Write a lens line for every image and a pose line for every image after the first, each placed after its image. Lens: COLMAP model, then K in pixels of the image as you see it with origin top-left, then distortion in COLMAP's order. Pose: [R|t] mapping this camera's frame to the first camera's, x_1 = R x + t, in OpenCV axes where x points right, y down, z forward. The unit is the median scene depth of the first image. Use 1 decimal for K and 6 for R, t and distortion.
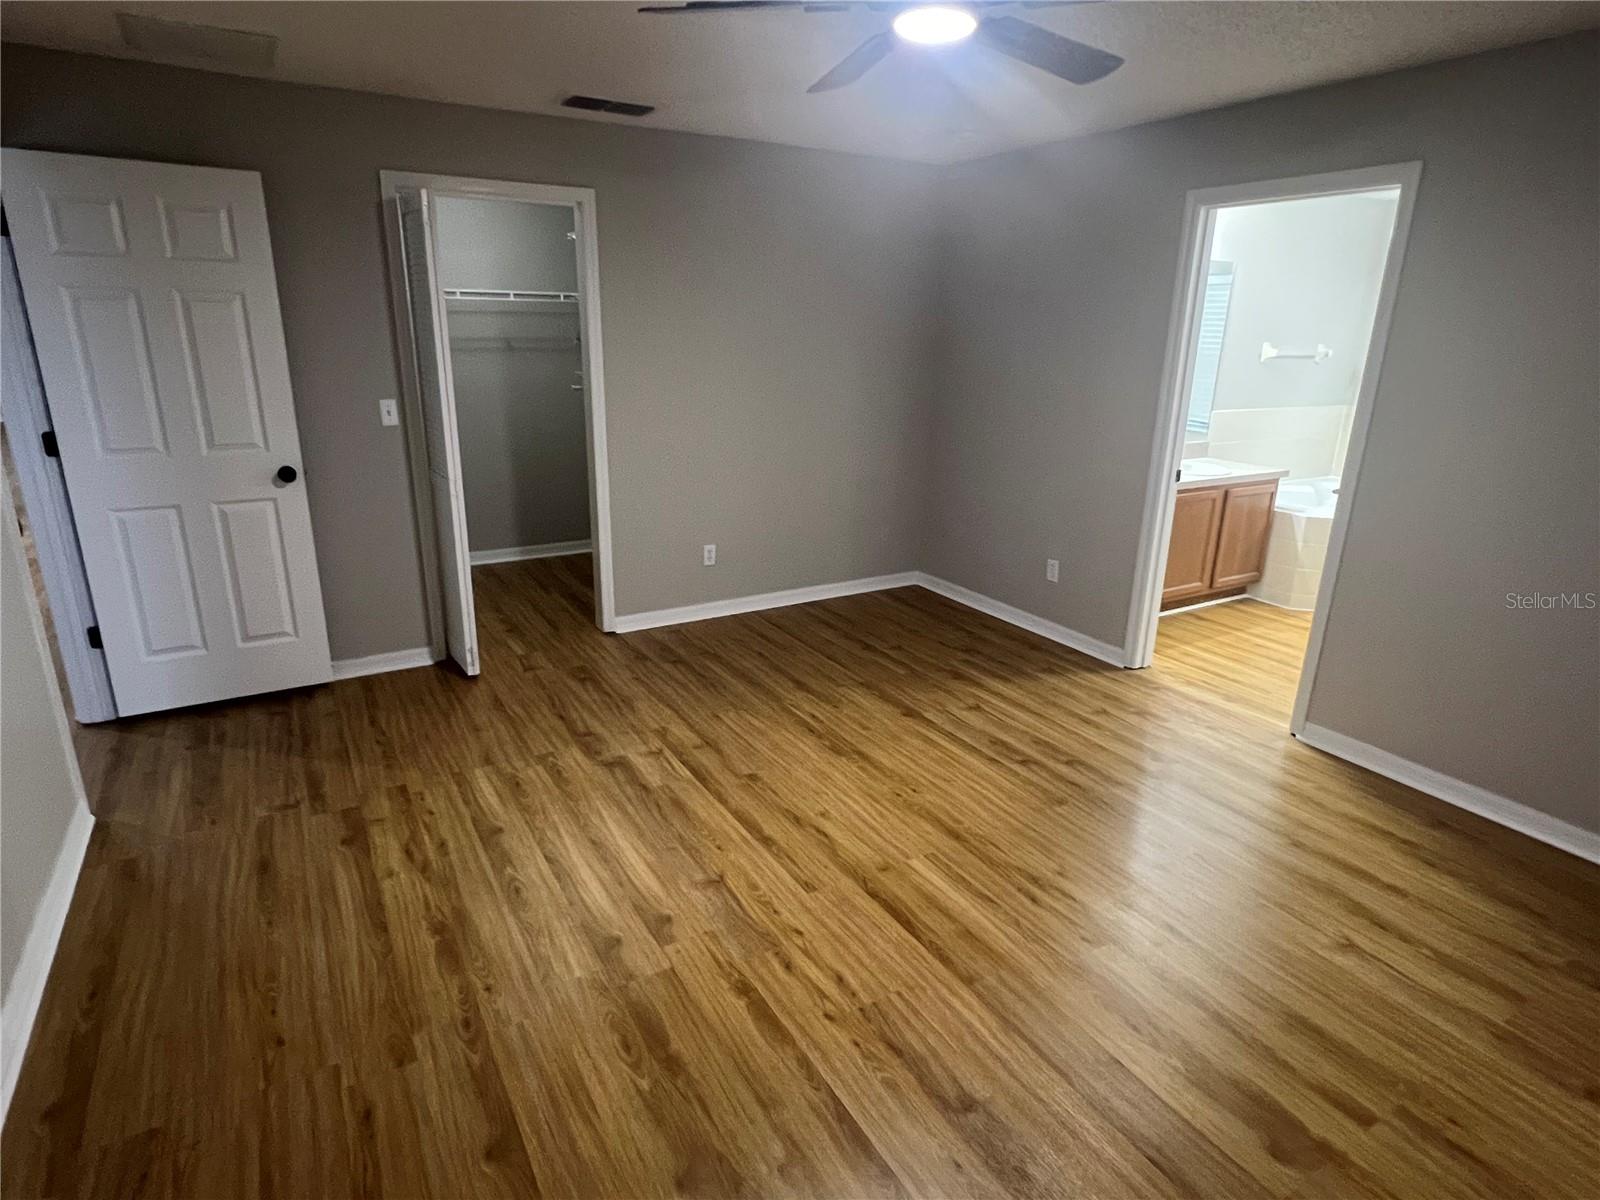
lens RADIAL K [[876.8, 0, 792.9], [0, 876.8, 594.2], [0, 0, 1]] dist [-0.004991, 0.002381]
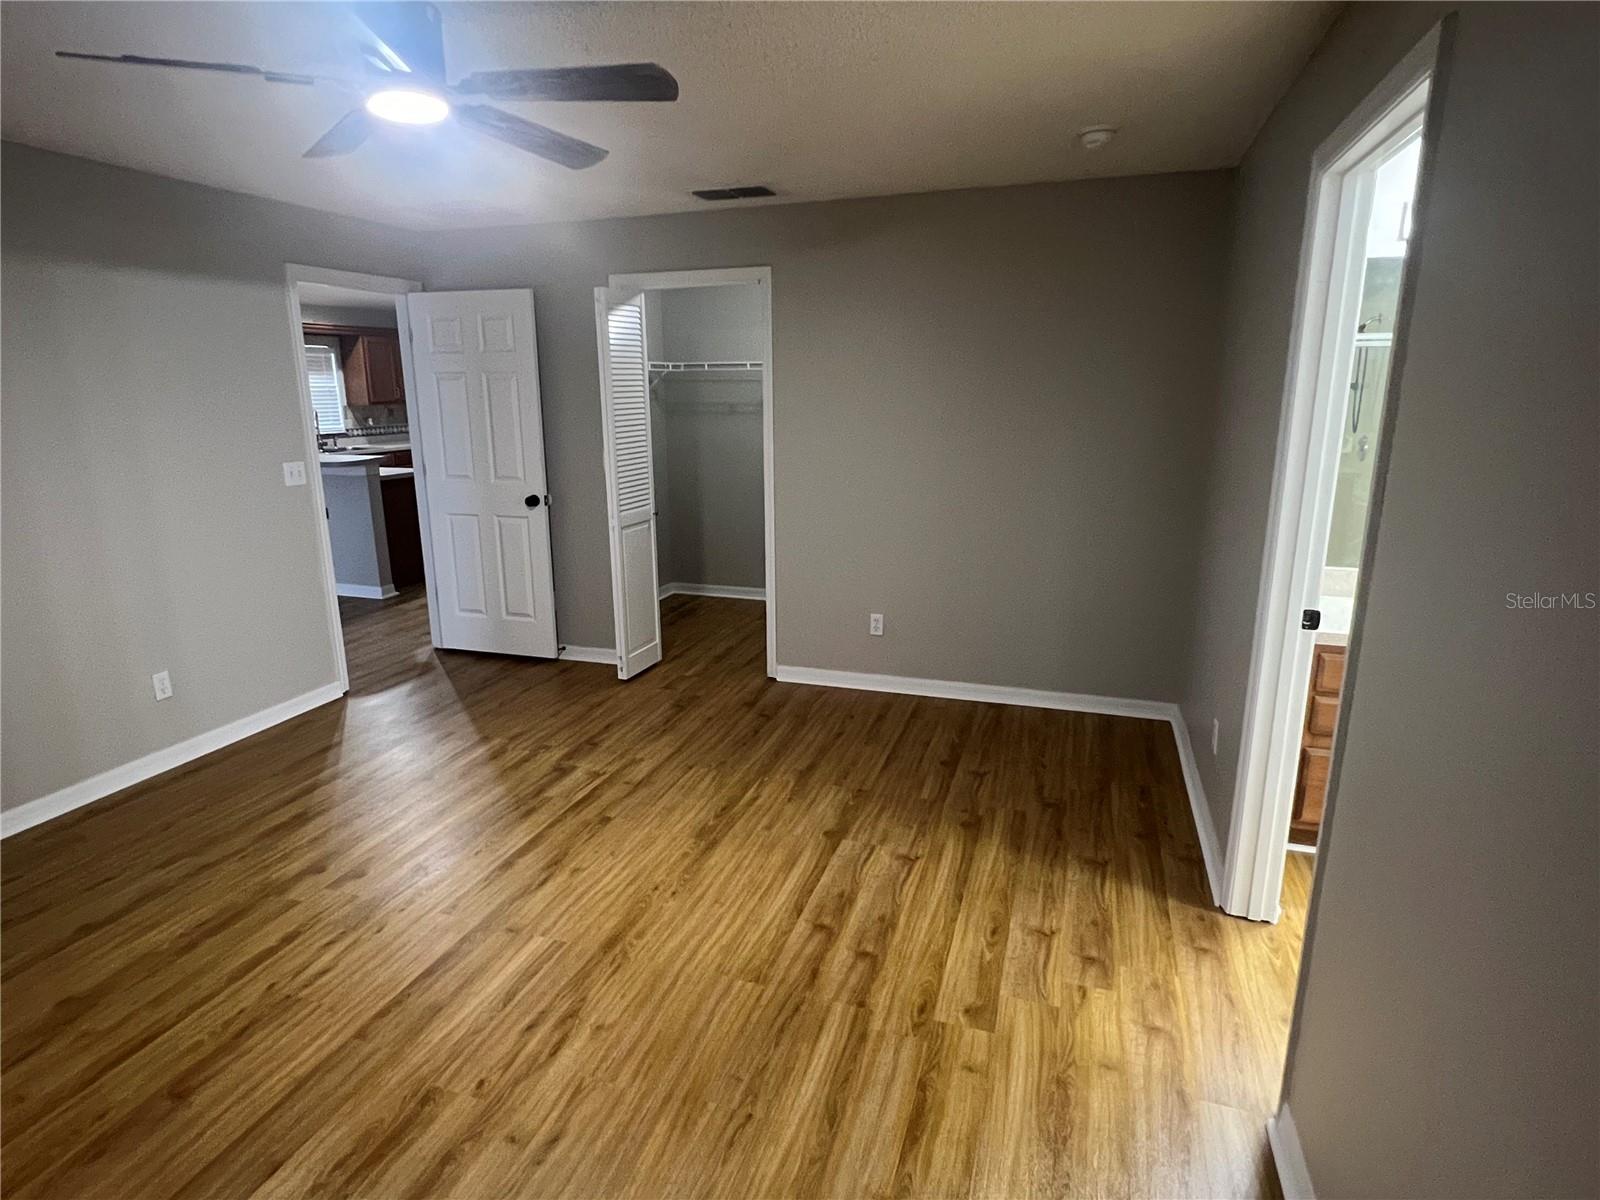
lens RADIAL K [[876.8, 0, 792.2], [0, 876.8, 599.4], [0, 0, 1]] dist [-0.004991, 0.002381]
pose [[0.657493, 0.158359, -0.736631, 0.710258], [-0.205198, 0.978343, 0.027169, -0.103080], [0.724980, 0.133292, 0.675749, 0.372535]]
